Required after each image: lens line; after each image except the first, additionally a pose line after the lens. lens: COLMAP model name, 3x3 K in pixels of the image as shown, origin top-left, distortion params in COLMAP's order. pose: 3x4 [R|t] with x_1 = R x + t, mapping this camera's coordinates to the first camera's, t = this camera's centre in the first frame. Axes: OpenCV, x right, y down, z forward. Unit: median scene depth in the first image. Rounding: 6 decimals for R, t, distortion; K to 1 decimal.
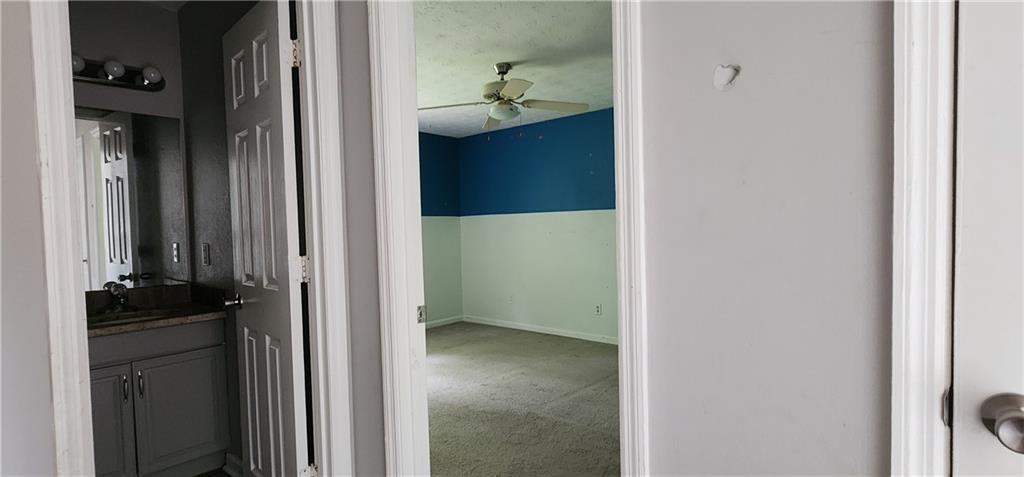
lens RADIAL K [[493.4, 0, 517.8], [0, 493.4, 236.9], [0, 0, 1]] dist [-0.002335, 0.002842]
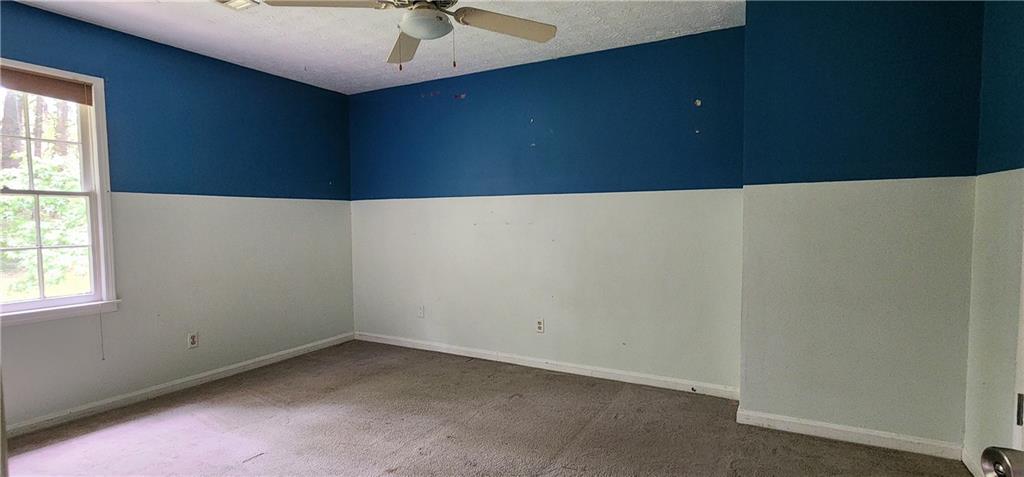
lens RADIAL K [[493.4, 0, 520.4], [0, 493.4, 245.0], [0, 0, 1]] dist [-0.002335, 0.002842]
pose [[0.977270, 0.001538, 0.211992, -0.032237], [-0.010369, 0.999124, 0.040551, -0.009749], [-0.211744, -0.041827, 0.976430, 0.294176]]
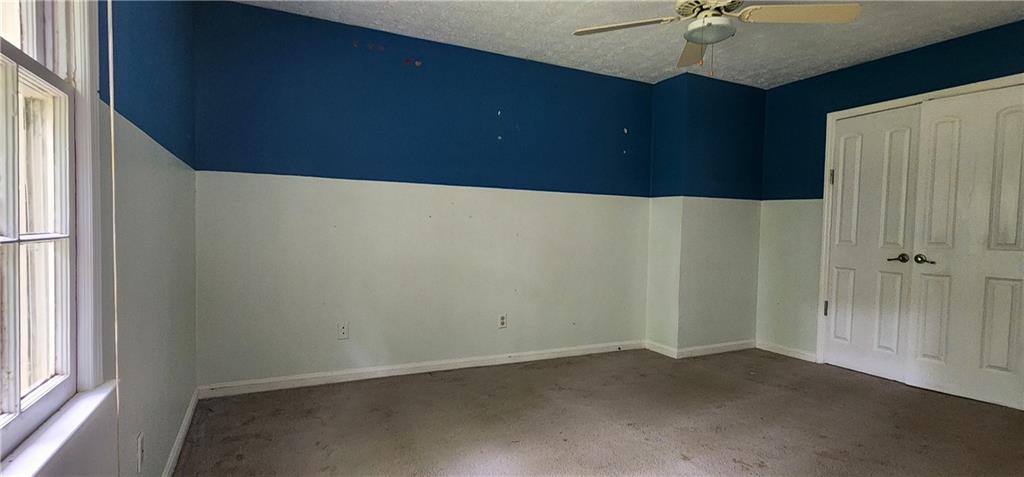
lens RADIAL K [[493.4, 0, 516.3], [0, 493.4, 238.3], [0, 0, 1]] dist [-0.002335, 0.002842]
pose [[0.383196, -0.010731, 0.923605, -0.586520], [-0.029473, 0.999281, 0.023839, 0.000960], [-0.923197, -0.036356, 0.382604, 0.770191]]
